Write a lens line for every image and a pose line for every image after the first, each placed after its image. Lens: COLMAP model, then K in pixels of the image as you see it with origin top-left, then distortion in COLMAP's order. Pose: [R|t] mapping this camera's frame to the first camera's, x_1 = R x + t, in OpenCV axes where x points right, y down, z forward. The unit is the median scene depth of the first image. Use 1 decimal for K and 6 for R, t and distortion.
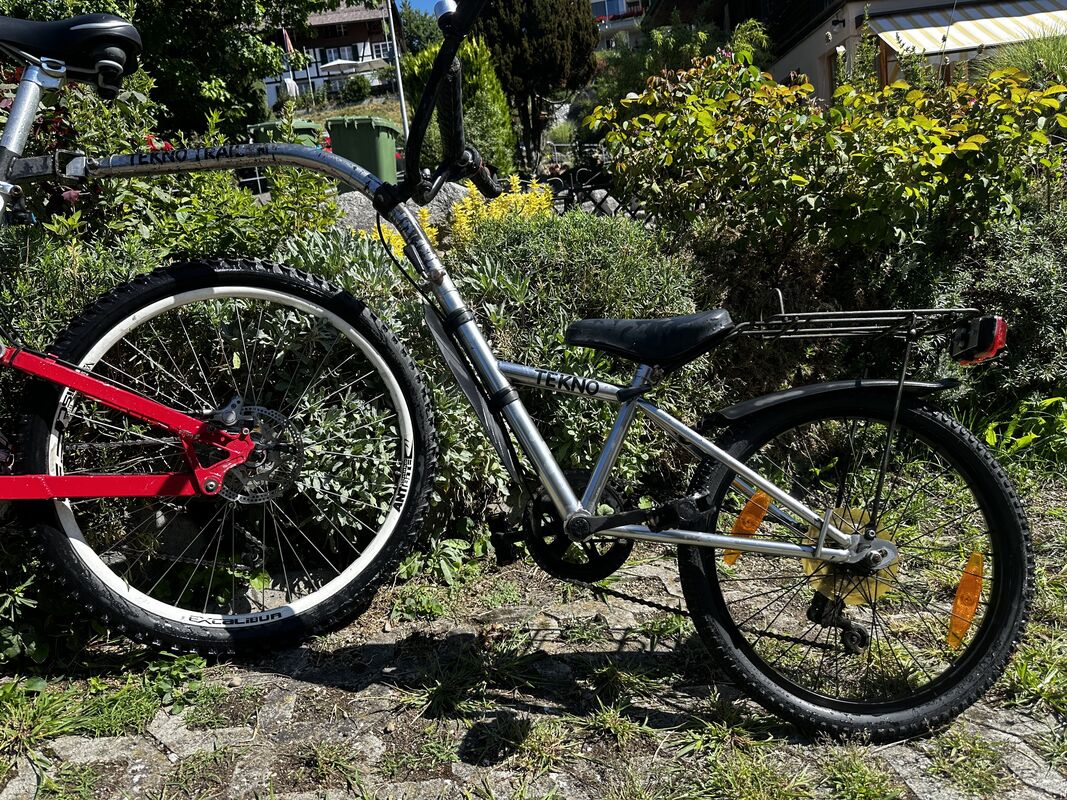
lens RADIAL K [[746.7, 0, 534.0], [0, 746.7, 402.1], [0, 0, 1]] dist [-0.001150, -0.023653]
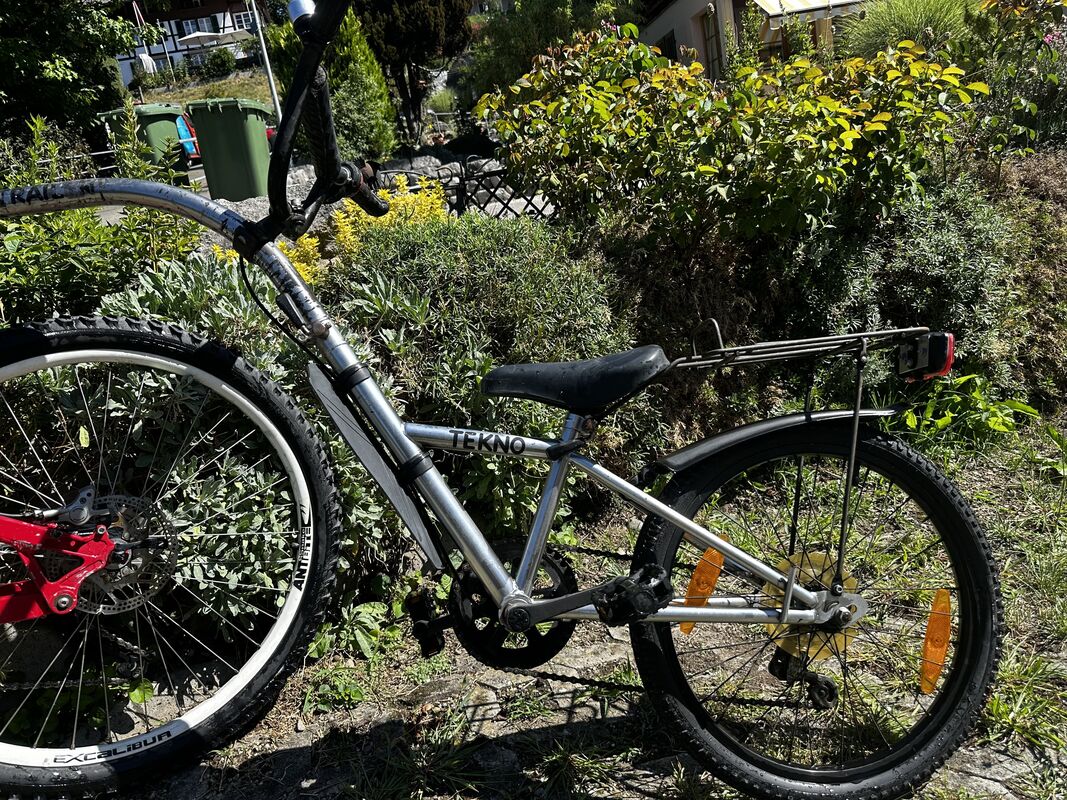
lens RADIAL K [[746.7, 0, 532.8], [0, 746.7, 389.6], [0, 0, 1]] dist [-0.001150, -0.023653]
pose [[0.988353, -0.085657, 0.125781, -0.004698], [0.082264, 0.996099, 0.031938, -0.082909], [-0.128026, -0.021218, 0.991544, 0.104946]]
